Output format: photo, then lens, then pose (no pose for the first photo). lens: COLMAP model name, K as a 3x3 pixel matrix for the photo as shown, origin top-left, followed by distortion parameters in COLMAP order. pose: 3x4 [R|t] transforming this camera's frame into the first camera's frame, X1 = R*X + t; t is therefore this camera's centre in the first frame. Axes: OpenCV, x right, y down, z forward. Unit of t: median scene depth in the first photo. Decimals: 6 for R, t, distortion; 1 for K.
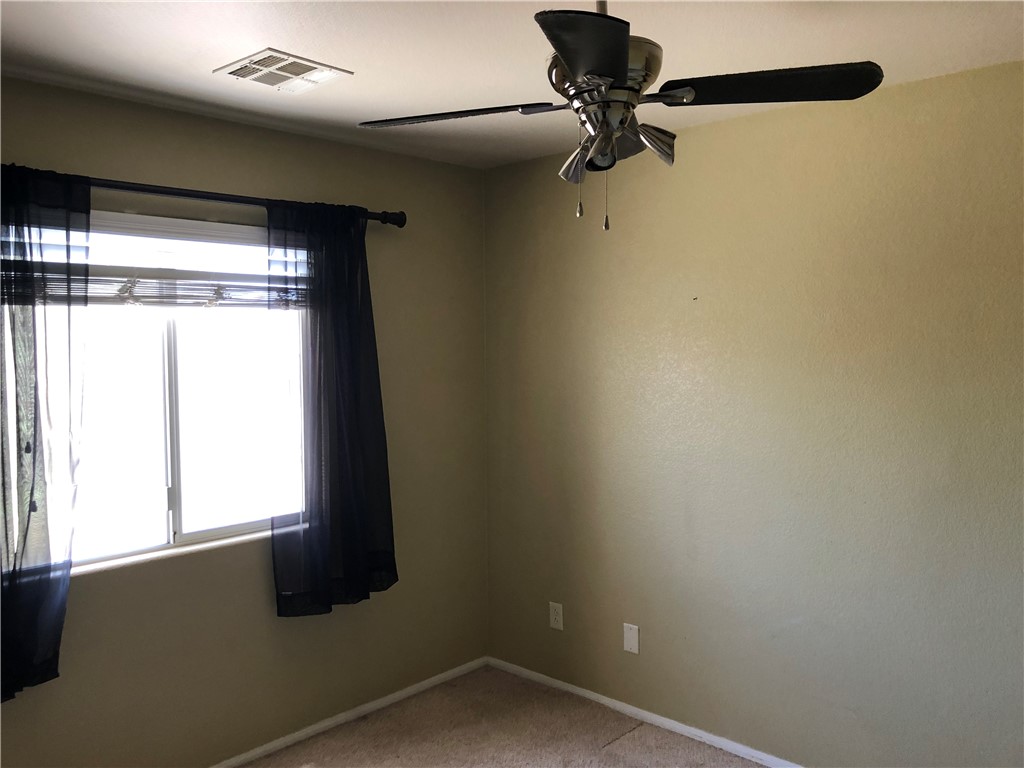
lens RADIAL K [[842.7, 0, 511.1], [0, 842.7, 391.4], [0, 0, 1]] dist [-0.002140, 0.000303]
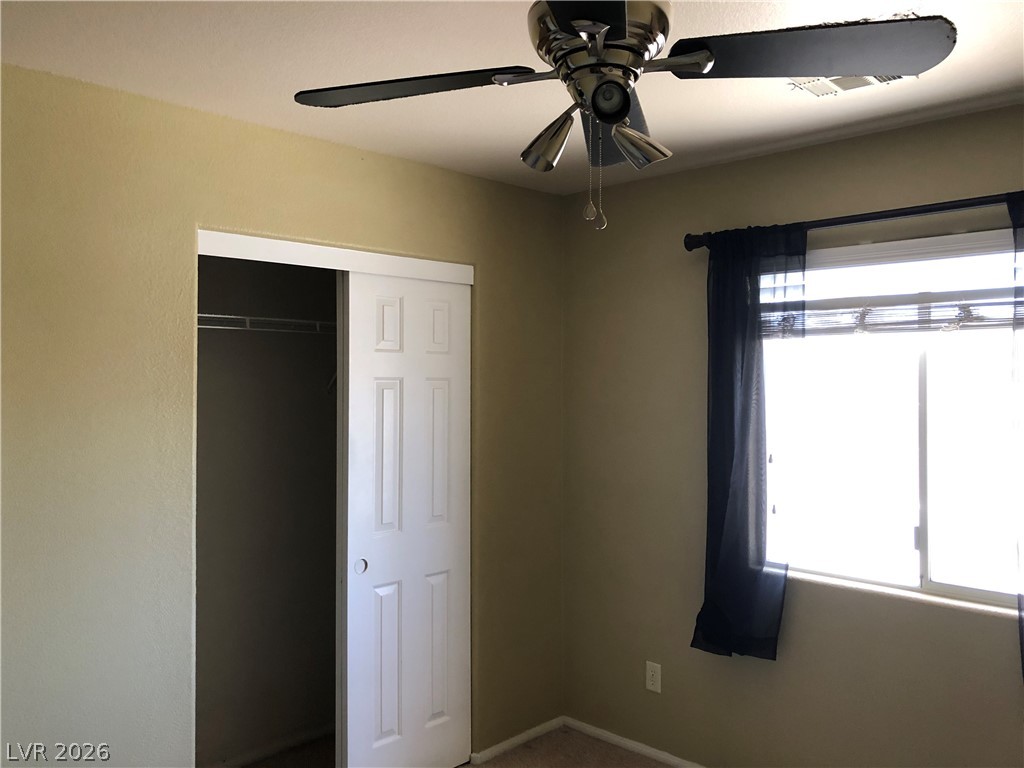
lens RADIAL K [[842.7, 0, 508.6], [0, 842.7, 378.2], [0, 0, 1]] dist [-0.002140, 0.000303]
pose [[-0.031442, 0.013708, -0.999412, 0.576425], [-0.058199, 0.998184, 0.015522, -0.040067], [0.997810, 0.058653, -0.030587, 0.607991]]
